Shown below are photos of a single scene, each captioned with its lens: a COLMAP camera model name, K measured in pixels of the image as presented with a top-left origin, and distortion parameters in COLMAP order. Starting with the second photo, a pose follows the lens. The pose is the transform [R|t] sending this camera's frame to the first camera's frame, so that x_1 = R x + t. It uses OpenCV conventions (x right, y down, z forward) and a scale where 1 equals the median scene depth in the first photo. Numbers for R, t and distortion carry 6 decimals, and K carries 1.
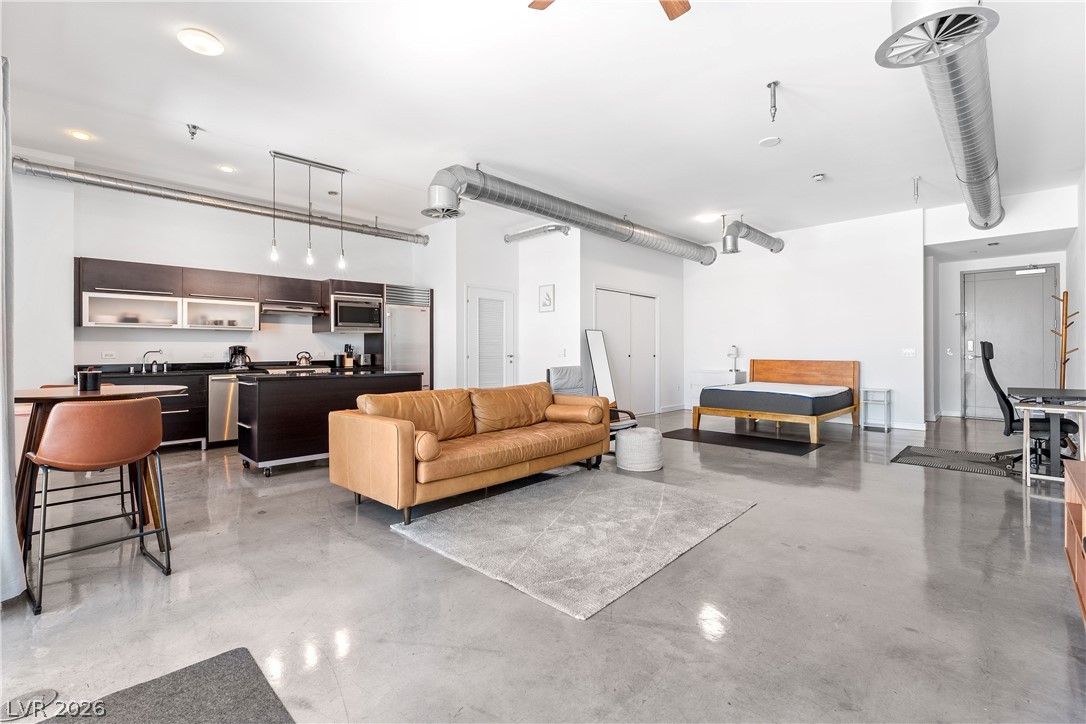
lens RADIAL K [[483.2, 0, 544.1], [0, 483.2, 347.0], [0, 0, 1]] dist [-0.004359, 0.000675]
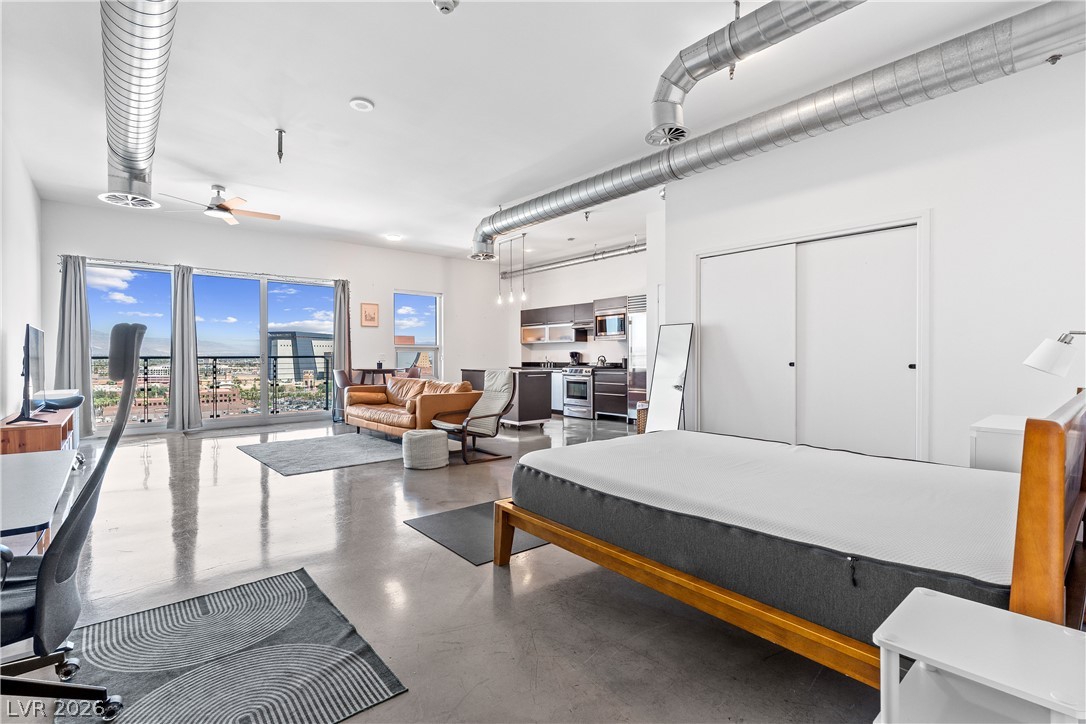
lens RADIAL K [[502.8, 0, 538.5], [0, 502.8, 360.9], [0, 0, 1]] dist [0.001039, -0.000985]
pose [[-0.098282, 0.012035, -0.995086, 0.981970], [0.010749, 0.999881, 0.011032, 0.007261], [0.995101, -0.009612, -0.098400, 1.041632]]
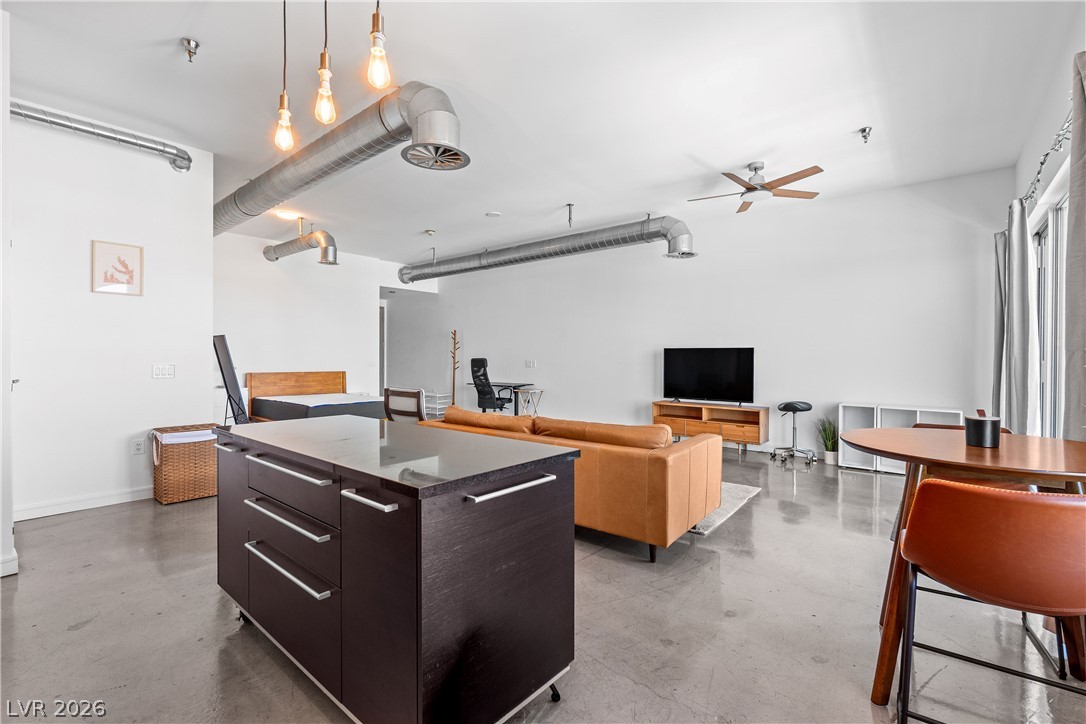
lens RADIAL K [[483.2, 0, 535.8], [0, 483.2, 356.2], [0, 0, 1]] dist [-0.004359, 0.000675]
pose [[-0.076385, 0.004617, 0.997068, -0.693418], [-0.012251, 0.999909, -0.005568, -0.009750], [-0.997003, -0.012640, -0.076322, 0.738273]]
